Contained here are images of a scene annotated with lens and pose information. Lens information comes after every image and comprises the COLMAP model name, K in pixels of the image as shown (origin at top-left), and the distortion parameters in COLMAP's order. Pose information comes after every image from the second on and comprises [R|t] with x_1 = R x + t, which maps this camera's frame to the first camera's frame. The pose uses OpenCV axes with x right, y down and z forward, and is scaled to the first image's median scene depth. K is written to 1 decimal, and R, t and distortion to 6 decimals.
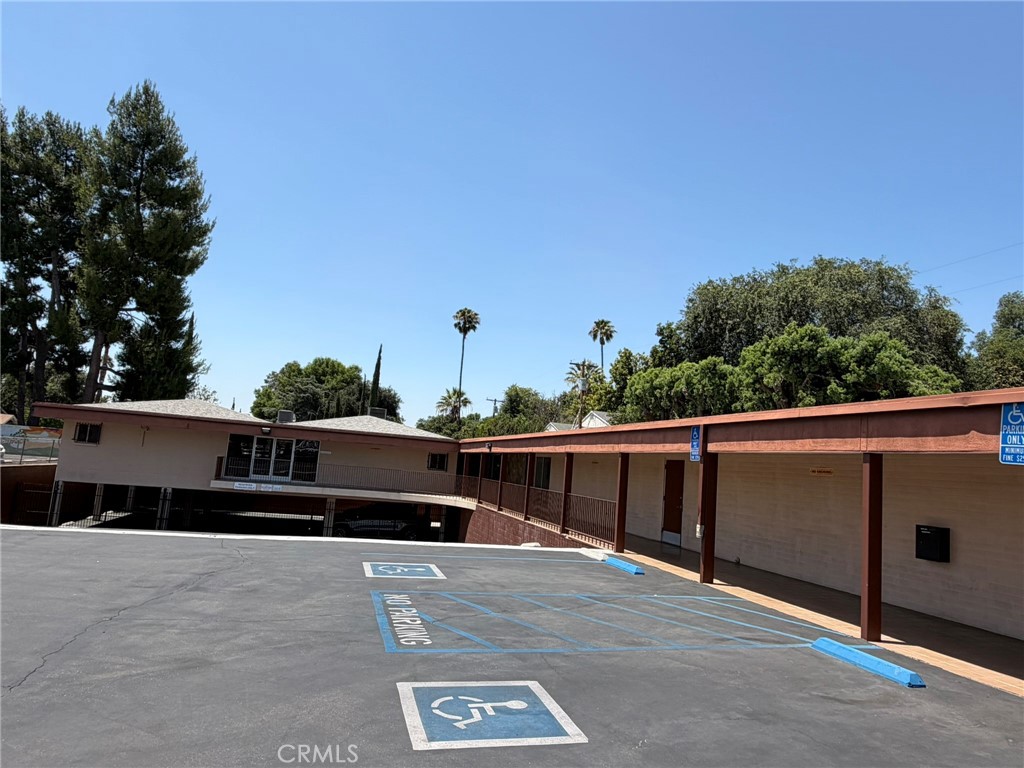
lens RADIAL K [[653.6, 0, 512.0], [0, 653.6, 384.0], [0, 0, 1]] dist [-0.007021, -0.001340]
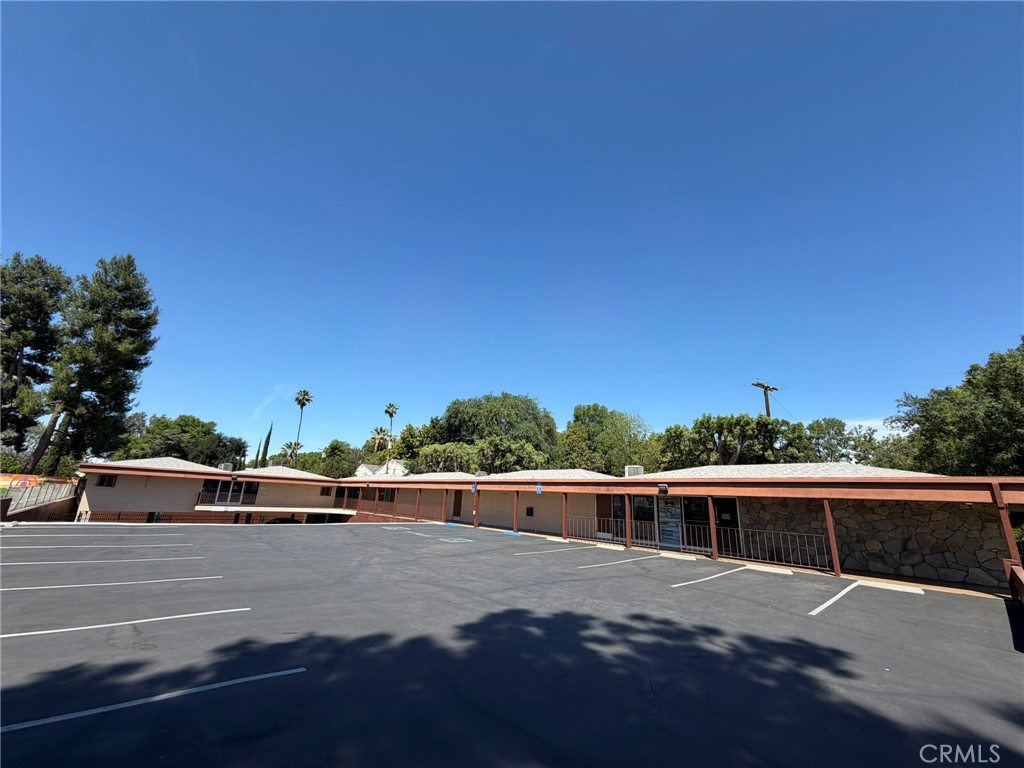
lens RADIAL K [[411.0, 0, 512.0], [0, 411.0, 384.0], [0, 0, 1]] dist [-0.001351, -0.000123]
pose [[0.891674, 0.081161, 0.445342, -0.145556], [-0.030132, 0.992256, -0.120502, -0.051538], [-0.451673, 0.094030, 0.887215, -0.286314]]
